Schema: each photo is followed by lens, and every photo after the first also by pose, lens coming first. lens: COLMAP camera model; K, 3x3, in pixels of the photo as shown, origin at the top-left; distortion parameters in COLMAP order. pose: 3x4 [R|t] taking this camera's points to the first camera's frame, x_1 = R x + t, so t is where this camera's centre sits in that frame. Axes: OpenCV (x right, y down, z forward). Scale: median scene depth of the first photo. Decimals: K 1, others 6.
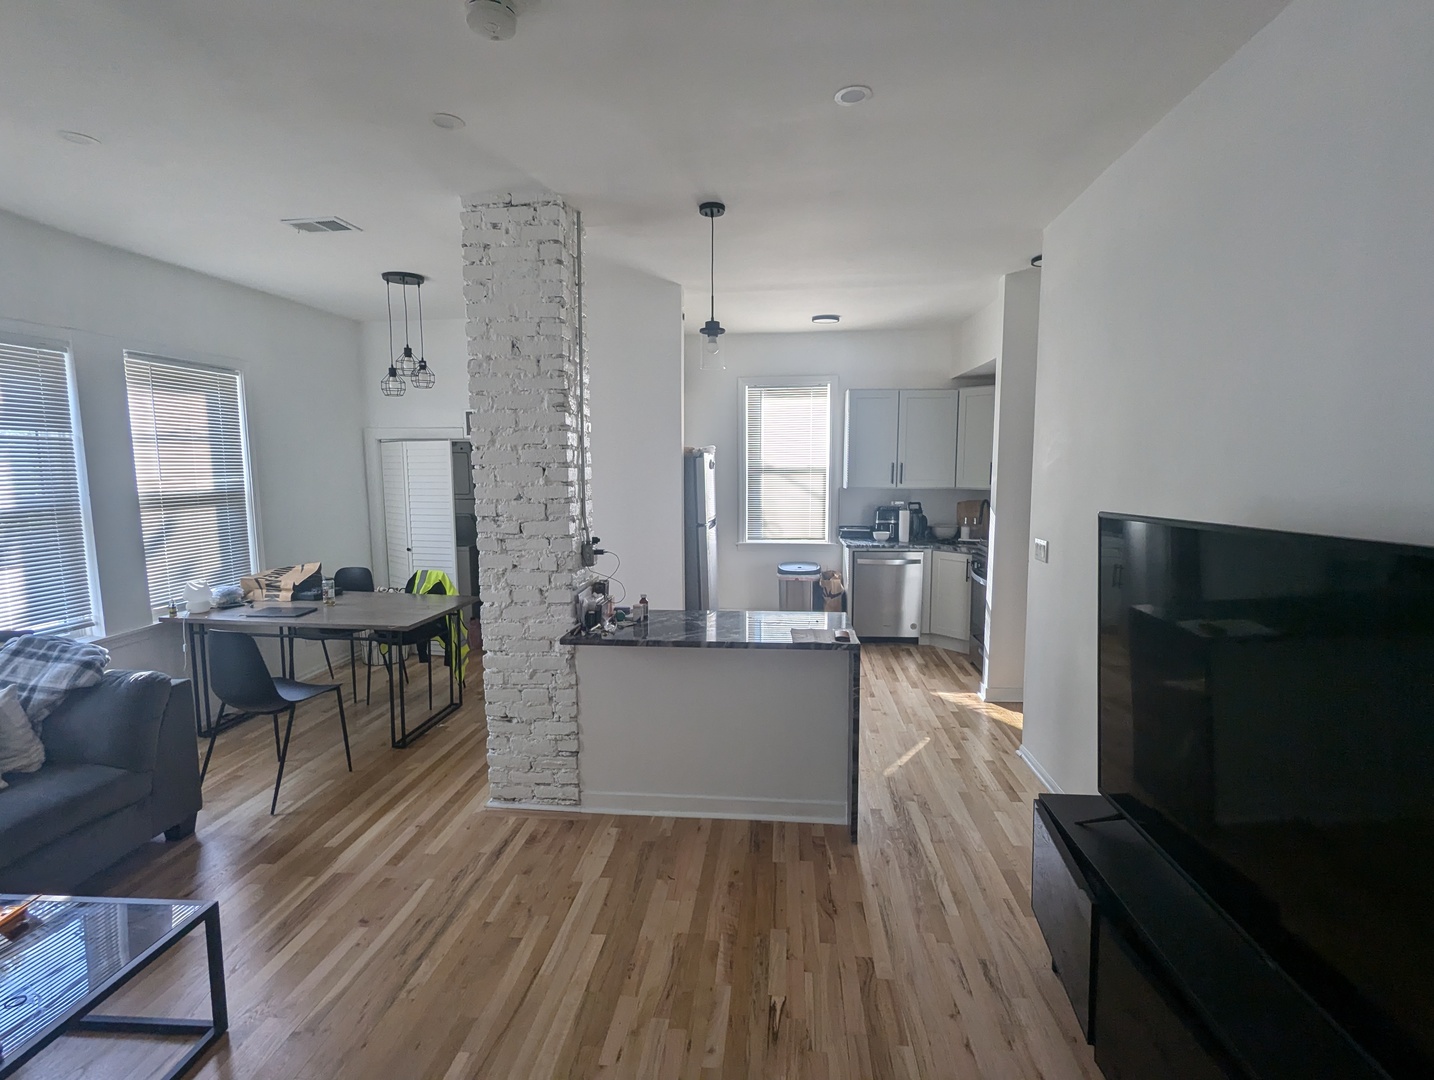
lens RADIAL K [[674.8, 0, 717.0], [0, 674.8, 540.0], [0, 0, 1]] dist [0.001959, 0.000328]
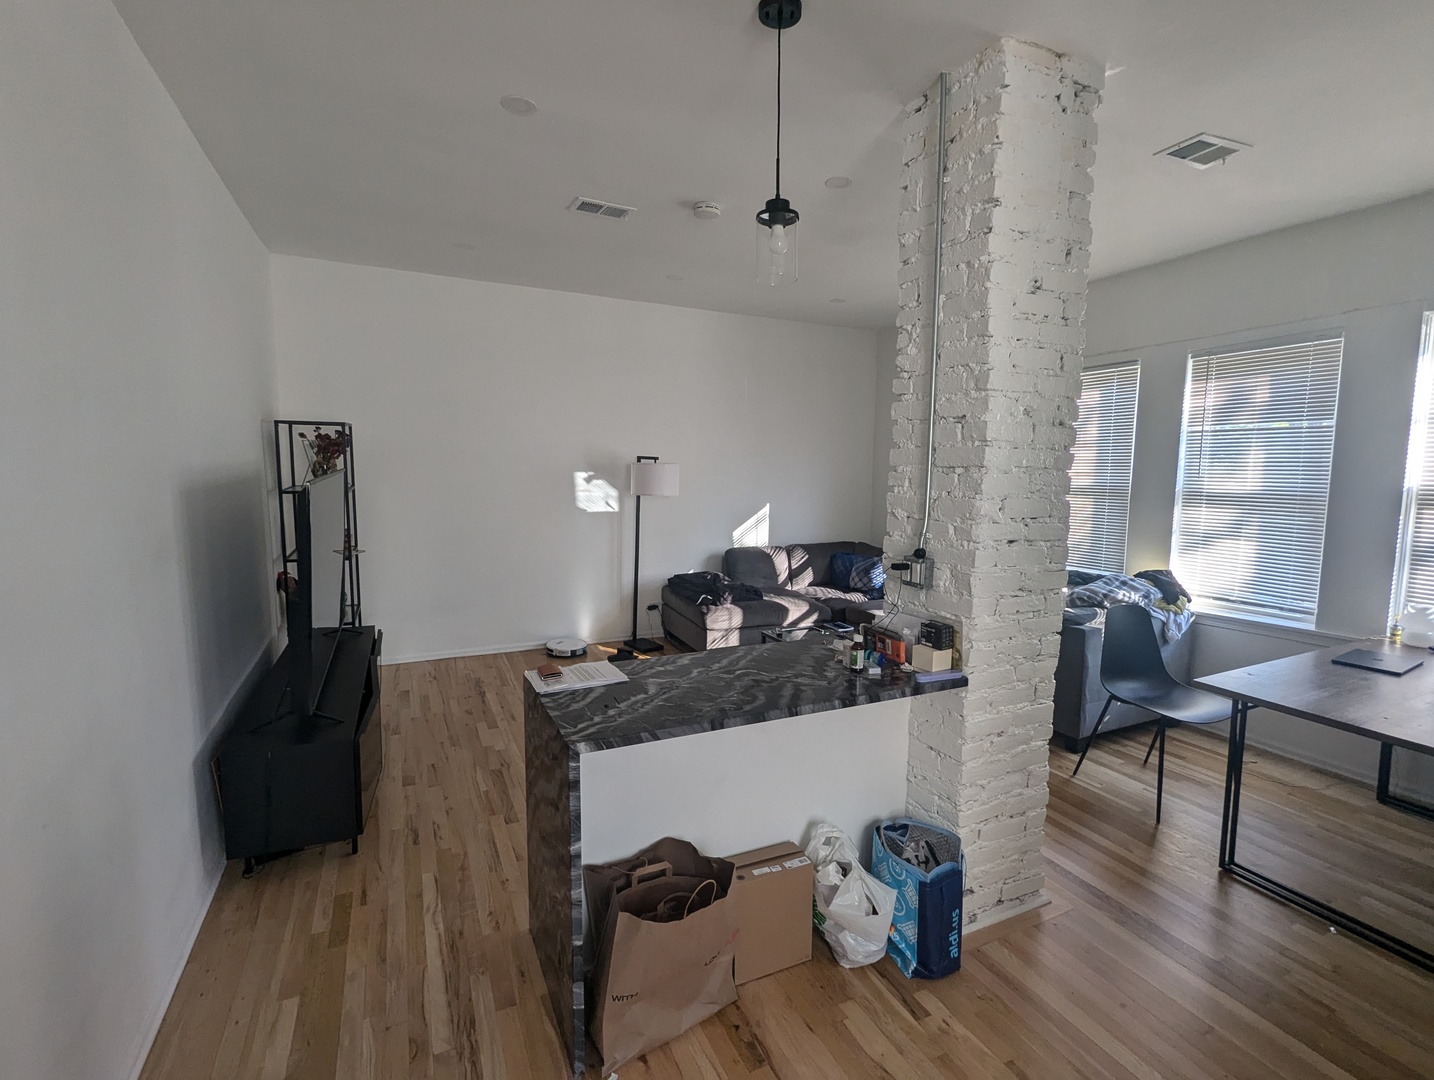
lens RADIAL K [[674.8, 0, 717.0], [0, 674.8, 540.0], [0, 0, 1]] dist [0.001959, 0.000328]
pose [[-0.859000, 0.053165, -0.509207, 0.234090], [-0.060230, 0.977193, 0.203631, -0.094665], [0.508420, 0.205588, -0.836207, 0.994068]]
